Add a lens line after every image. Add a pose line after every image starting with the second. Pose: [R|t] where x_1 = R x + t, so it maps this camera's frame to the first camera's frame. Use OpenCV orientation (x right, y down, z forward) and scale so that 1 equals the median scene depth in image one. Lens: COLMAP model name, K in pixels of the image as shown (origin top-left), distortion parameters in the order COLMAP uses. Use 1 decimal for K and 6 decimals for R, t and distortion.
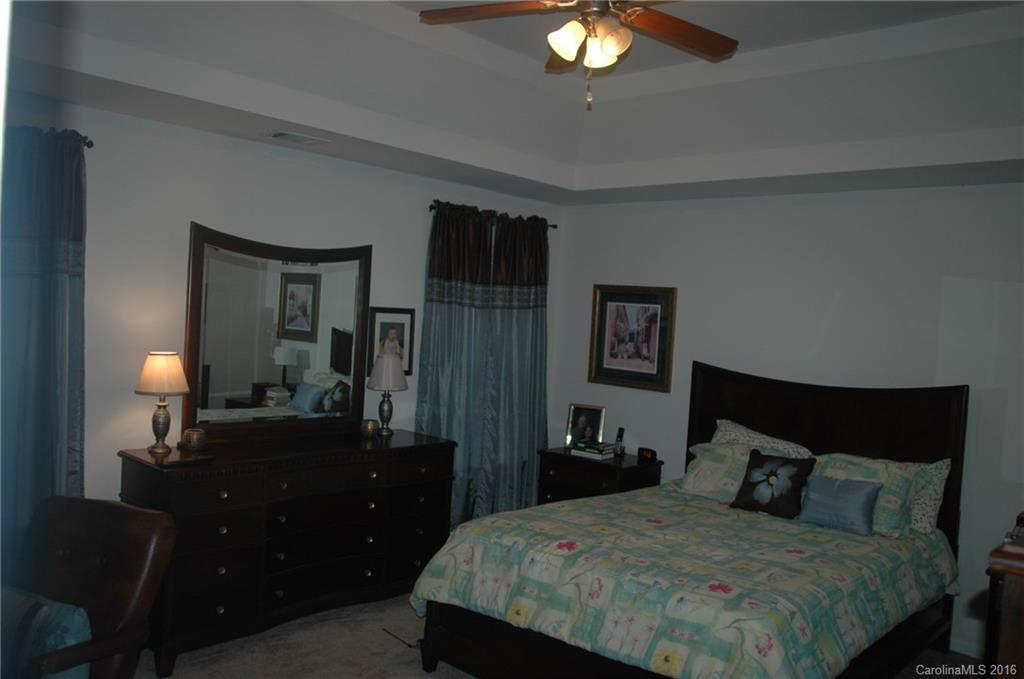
lens RADIAL K [[808.6, 0, 512.0], [0, 808.6, 339.5], [0, 0, 1]] dist [-0.096948, 0.073509]
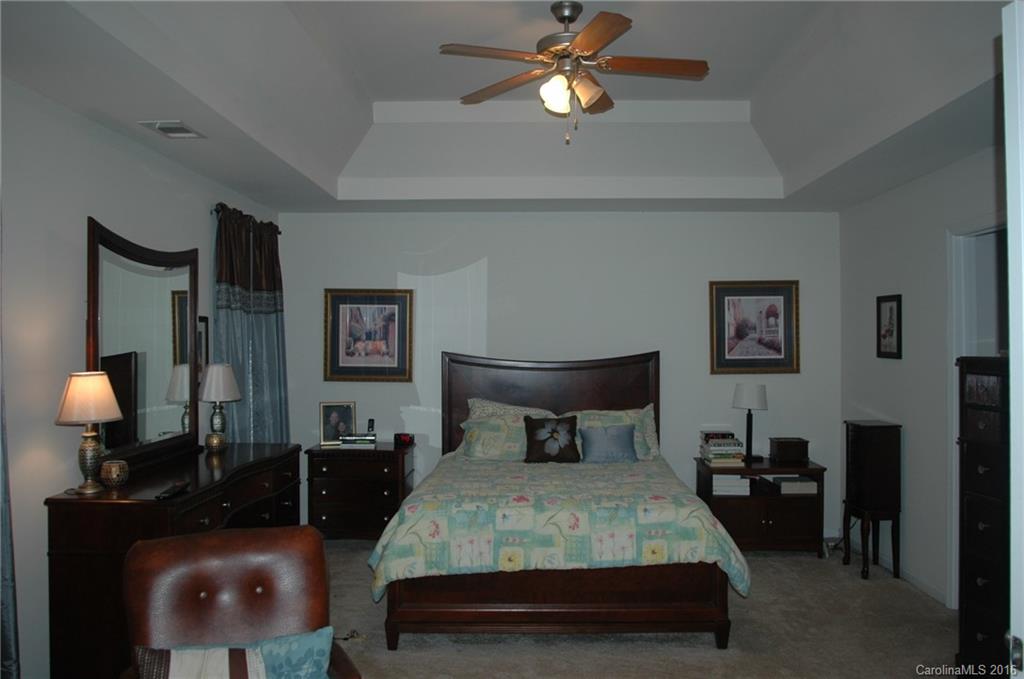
lens RADIAL K [[808.6, 0, 512.0], [0, 808.6, 339.5], [0, 0, 1]] dist [-0.096948, 0.073509]
pose [[0.749569, -0.058517, 0.659334, -0.442694], [0.065399, 0.997758, 0.014203, -0.000738], [-0.658687, 0.032474, 0.751716, 0.054235]]
